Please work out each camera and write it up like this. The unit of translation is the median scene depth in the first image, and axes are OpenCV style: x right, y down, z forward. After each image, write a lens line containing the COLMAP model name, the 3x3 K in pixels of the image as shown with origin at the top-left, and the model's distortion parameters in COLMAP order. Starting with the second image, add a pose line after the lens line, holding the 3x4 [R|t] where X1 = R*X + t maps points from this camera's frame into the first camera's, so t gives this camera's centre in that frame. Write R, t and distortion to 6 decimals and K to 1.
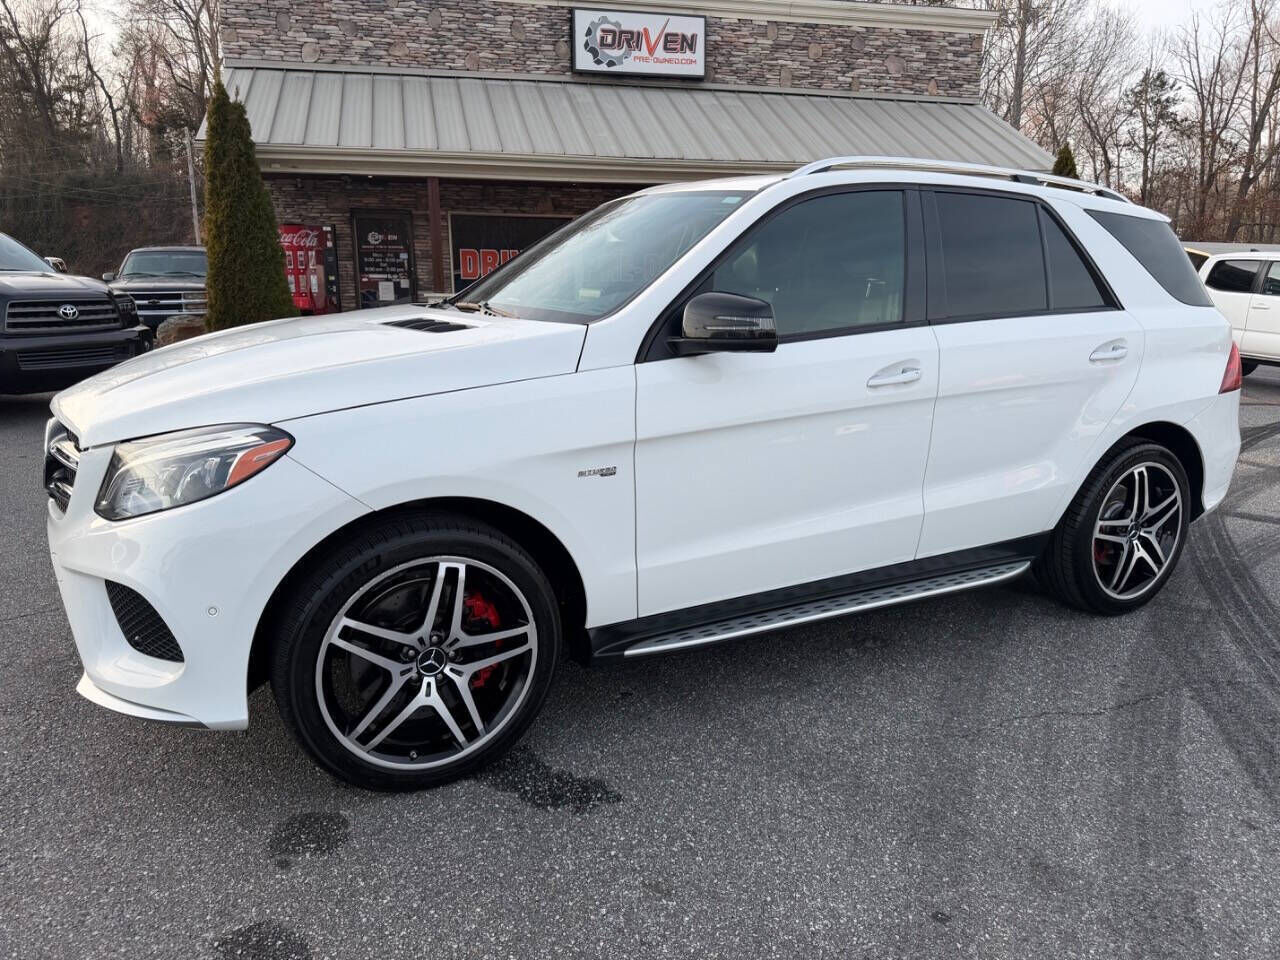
lens RADIAL K [[951.8, 0, 660.5], [0, 951.8, 486.1], [0, 0, 1]] dist [0.054096, -0.088195]
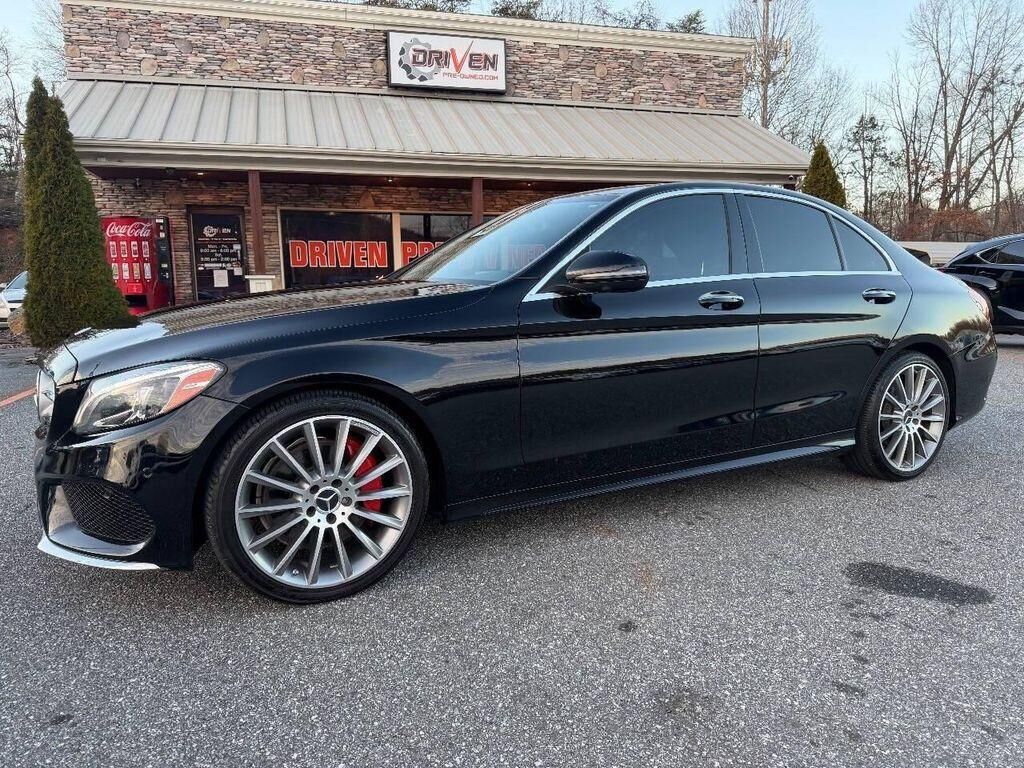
lens RADIAL K [[761.4, 0, 528.1], [0, 761.4, 389.1], [0, 0, 1]] dist [0.054096, -0.088195]
pose [[0.998759, -0.023162, 0.044094, 0.024618], [0.026501, 0.996702, -0.076705, -0.000155], [-0.042172, 0.077779, 0.996078, 0.116401]]
